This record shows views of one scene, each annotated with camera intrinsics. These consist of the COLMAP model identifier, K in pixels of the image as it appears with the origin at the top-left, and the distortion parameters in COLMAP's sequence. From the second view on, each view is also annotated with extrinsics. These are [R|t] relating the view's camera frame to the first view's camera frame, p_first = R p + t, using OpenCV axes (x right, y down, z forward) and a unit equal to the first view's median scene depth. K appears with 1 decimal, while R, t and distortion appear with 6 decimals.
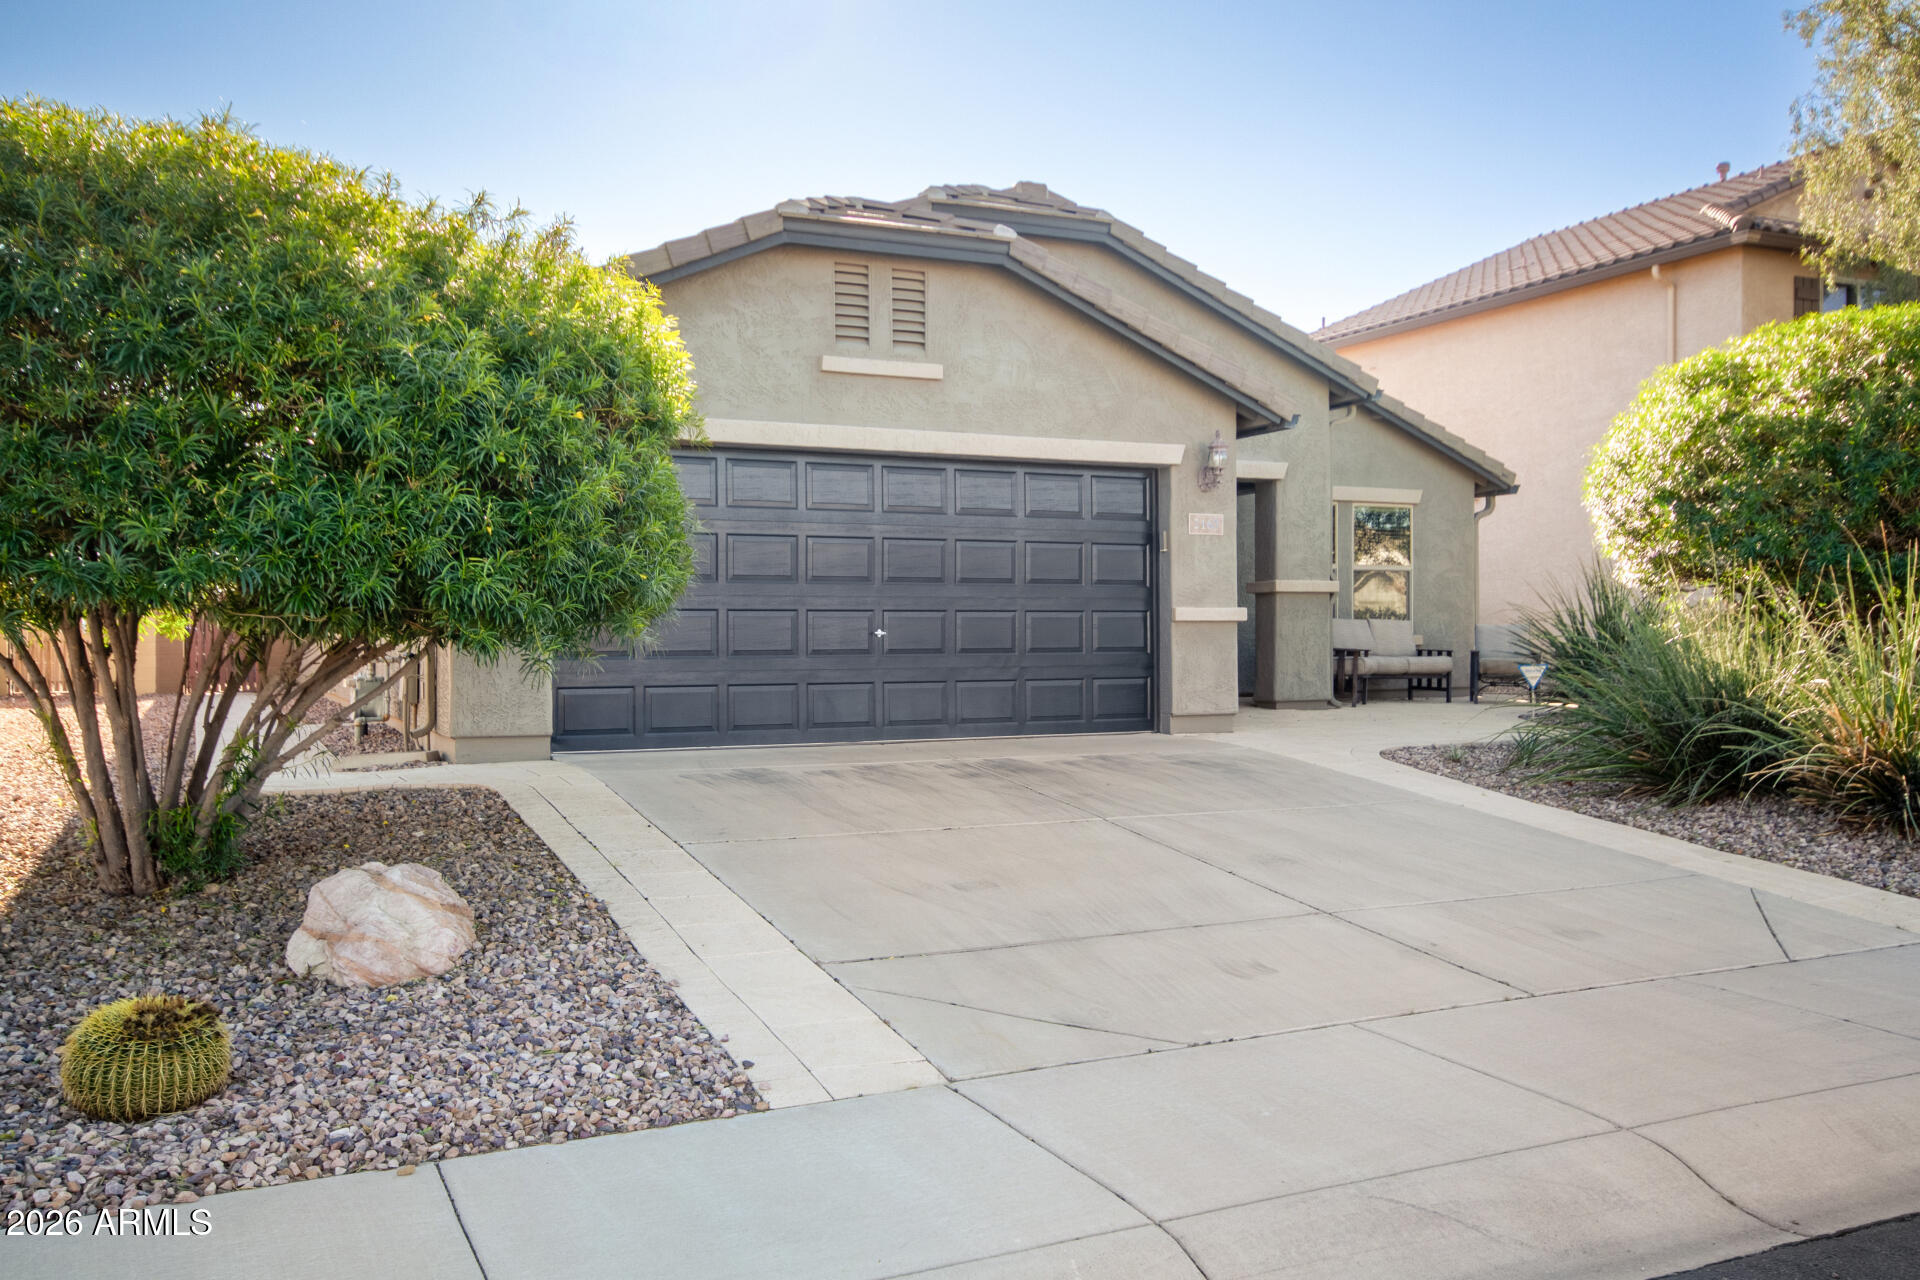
lens RADIAL K [[1603.0, 0, 956.5], [0, 1603.0, 616.3], [0, 0, 1]] dist [0.029026, -0.003128]
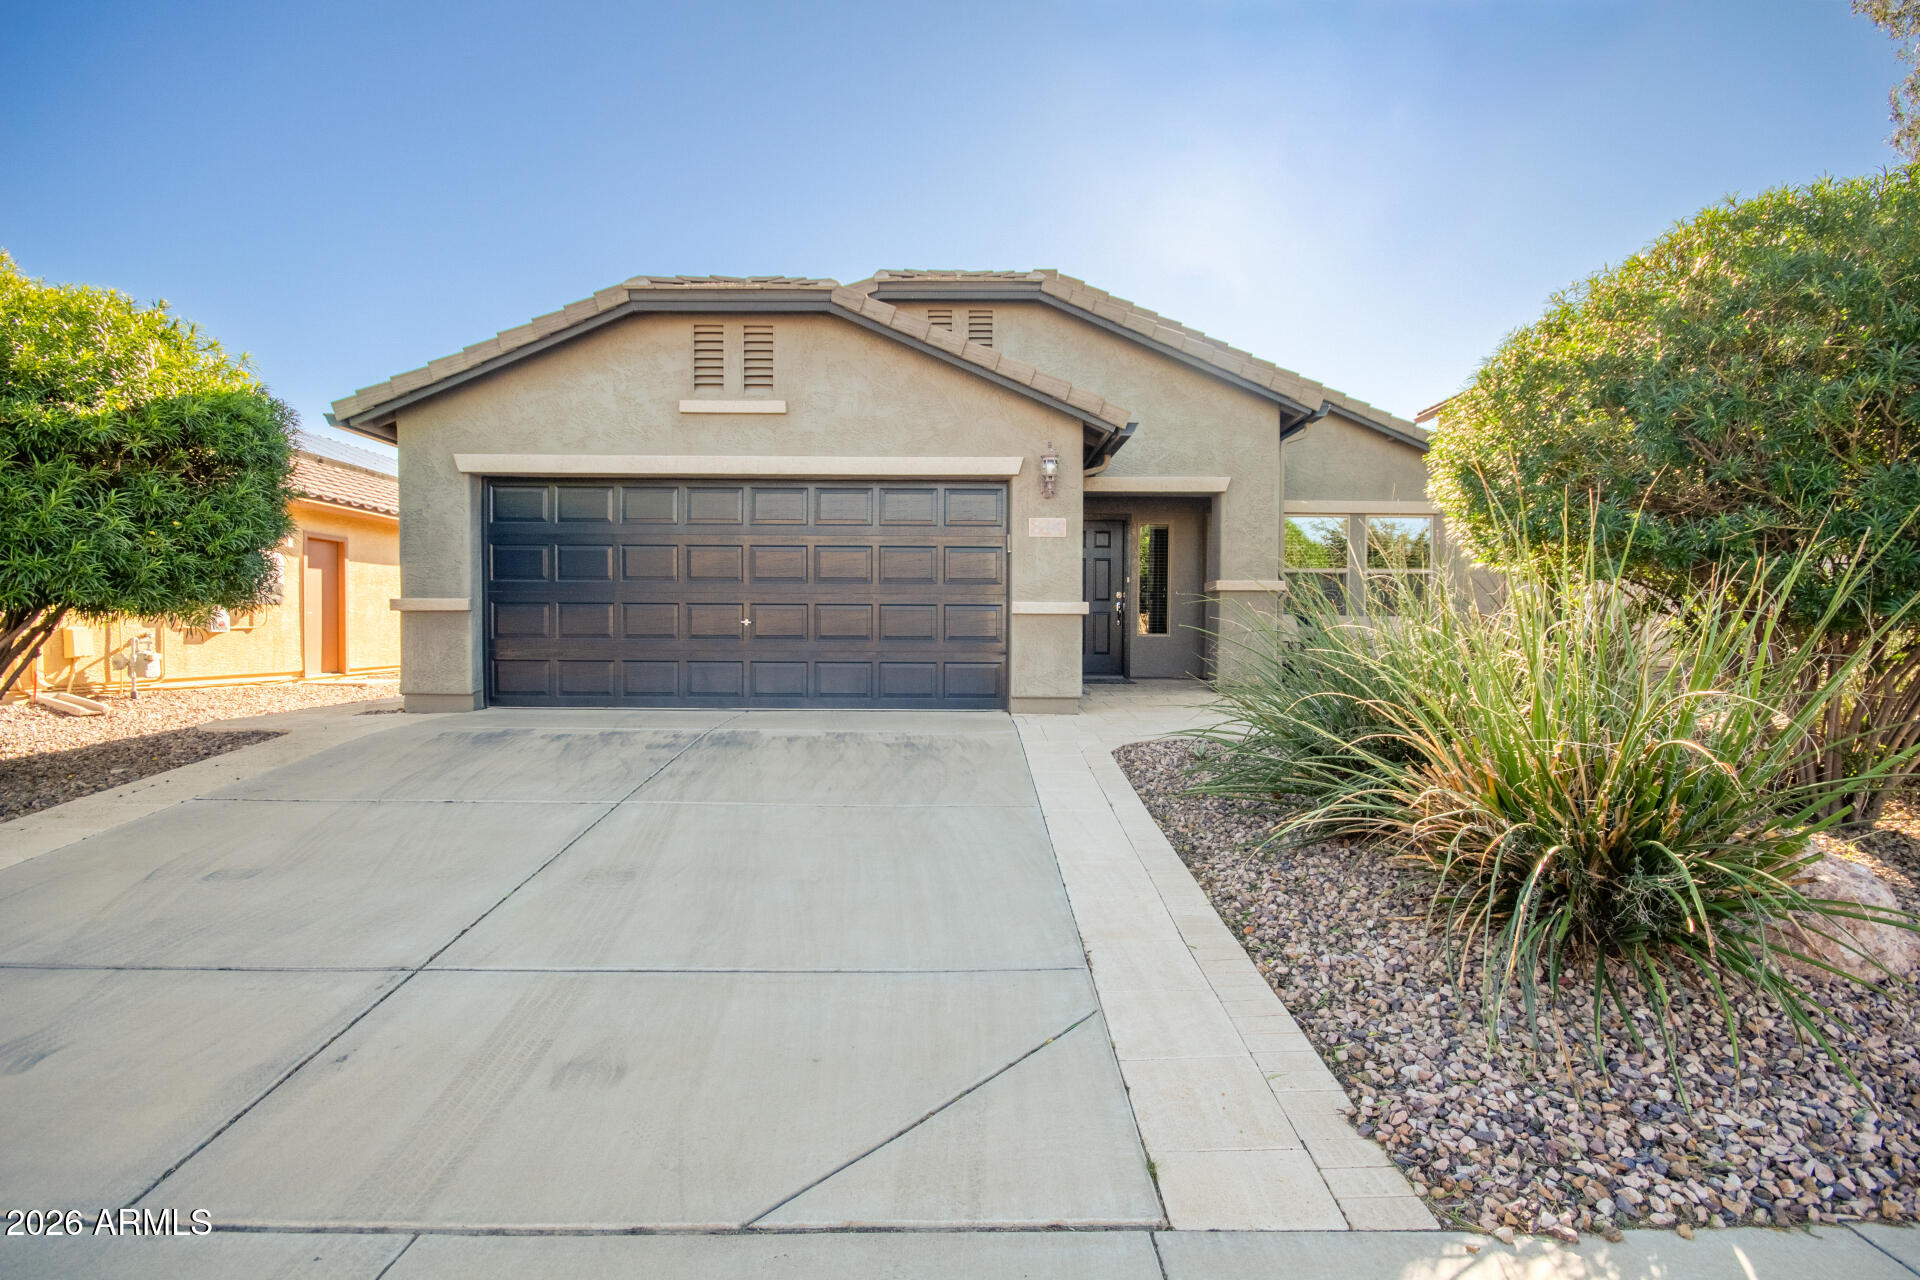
lens RADIAL K [[898.3, 0, 960.0], [0, 898.3, 640.0], [0, 0, 1]] dist [0.004033, 0.000552]
pose [[0.899332, 0.015414, -0.436995, 0.373742], [-0.004309, 0.999642, 0.026392, 0.004709], [0.437246, -0.021853, 0.899077, 0.406490]]
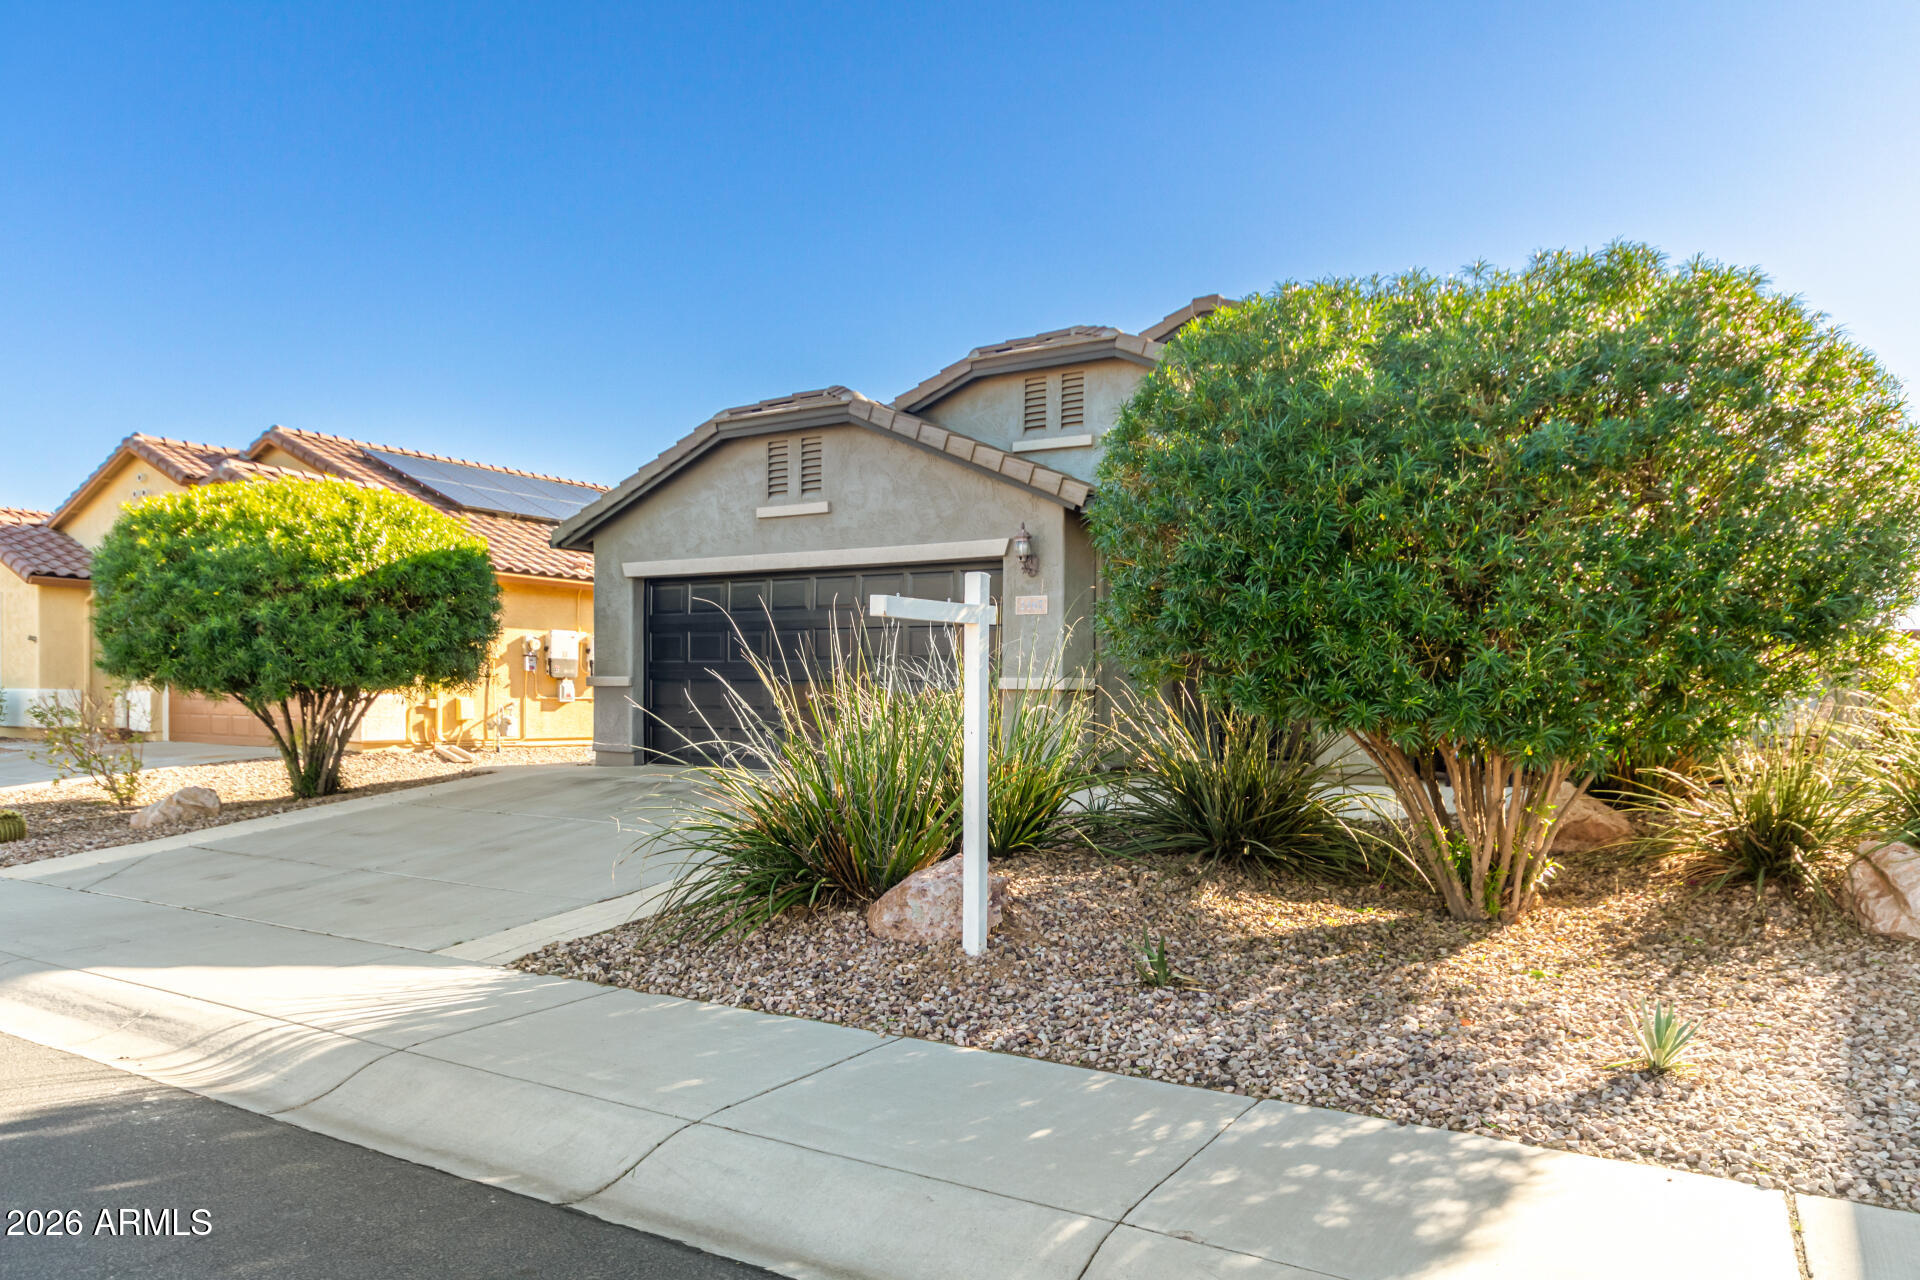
lens RADIAL K [[1291.2, 0, 956.5], [0, 1291.2, 702.5], [0, 0, 1]] dist [-0.000273, 0.000321]
pose [[0.530885, 0.016320, -0.847287, 0.905081], [-0.001721, 0.999833, 0.018180, -0.004568], [0.847442, -0.008194, 0.530824, 0.461600]]
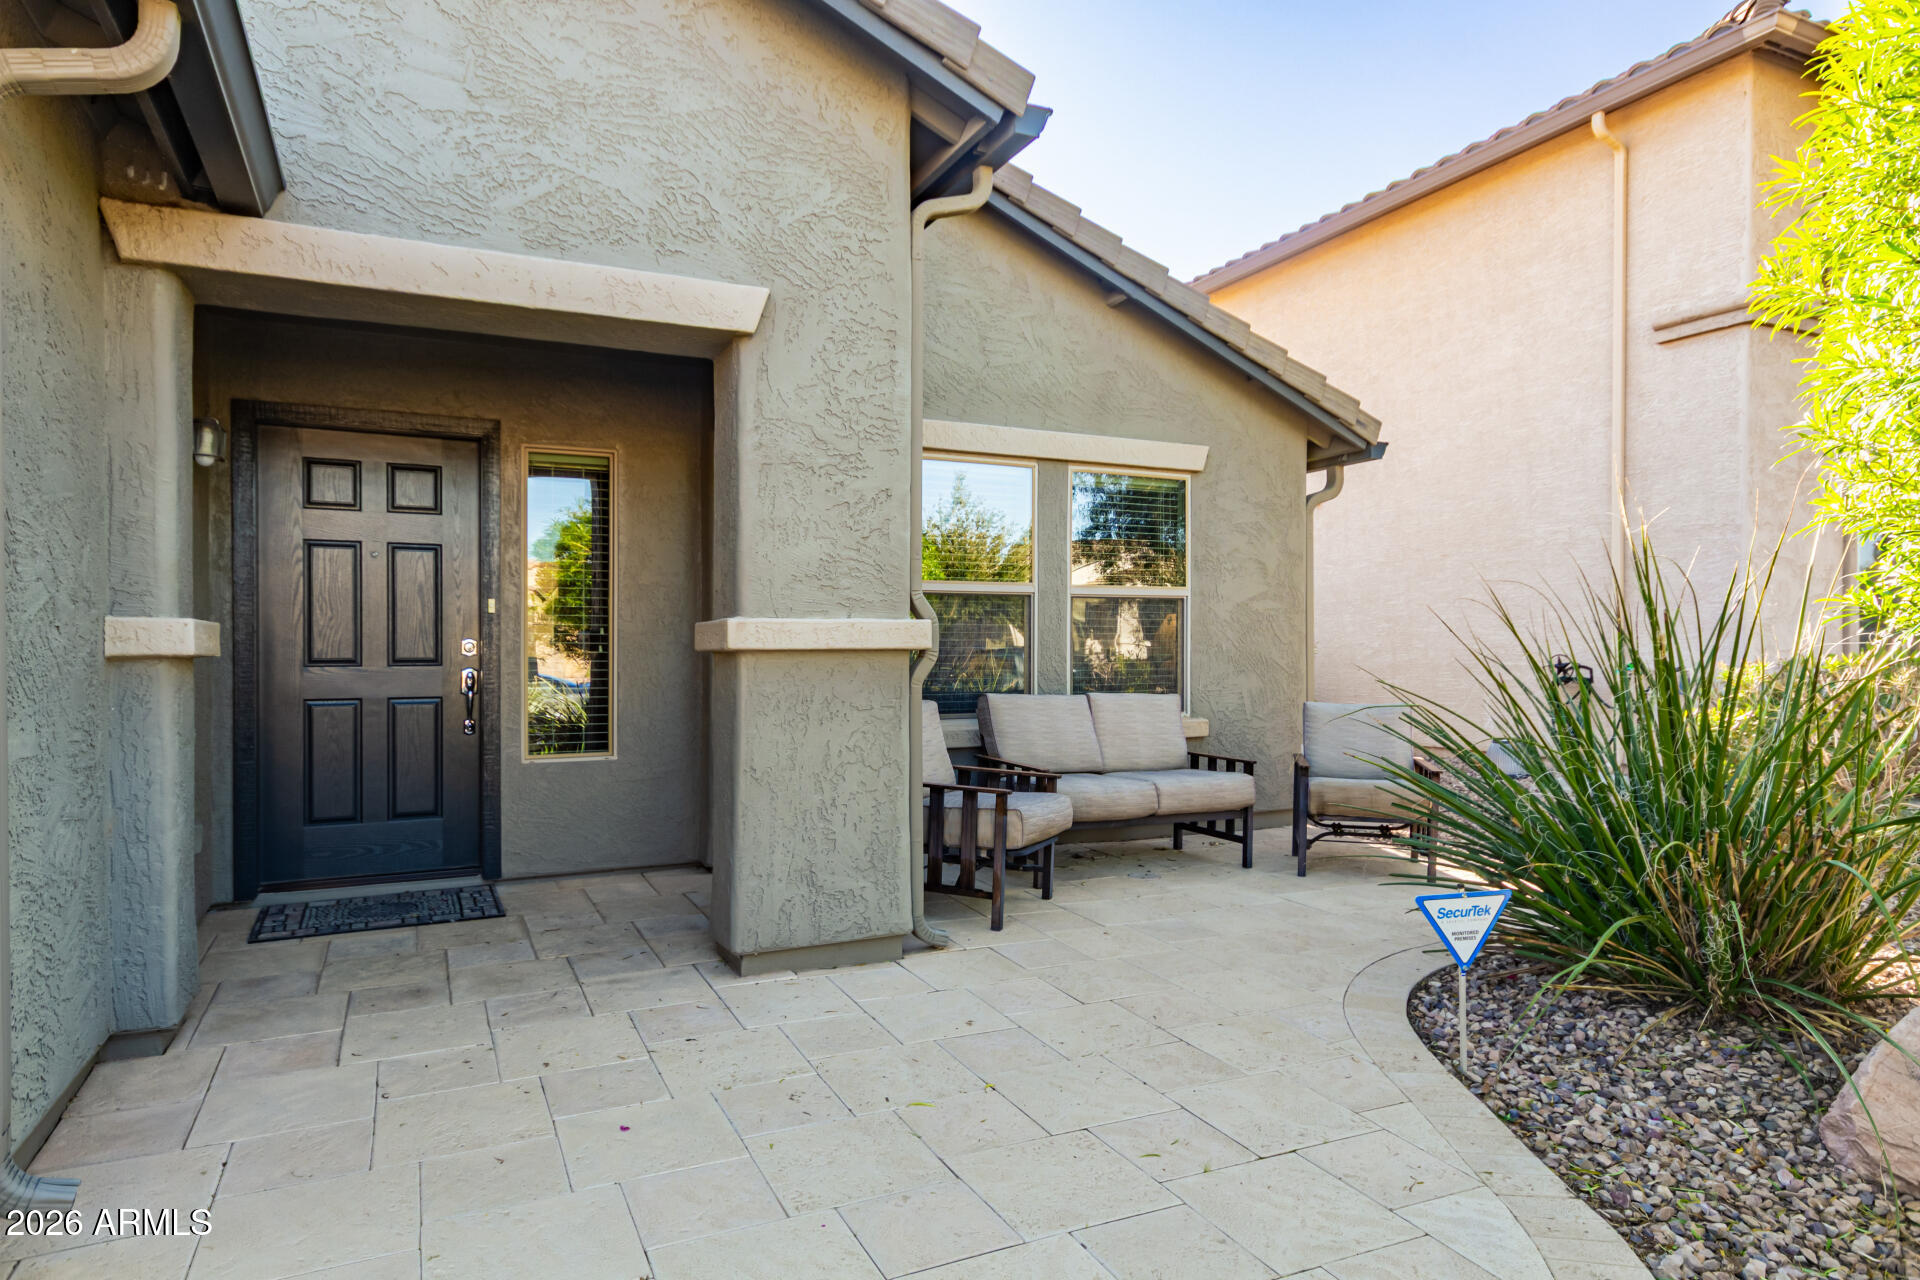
lens RADIAL K [[1116.1, 0, 960.0], [0, 1116.1, 640.0], [0, 0, 1]] dist [0.001684, 0.000937]
pose [[0.999988, 0.003740, -0.003090, 0.297463], [-0.003724, 0.999980, 0.005172, -0.022582], [0.003109, -0.005160, 0.999982, 0.896134]]
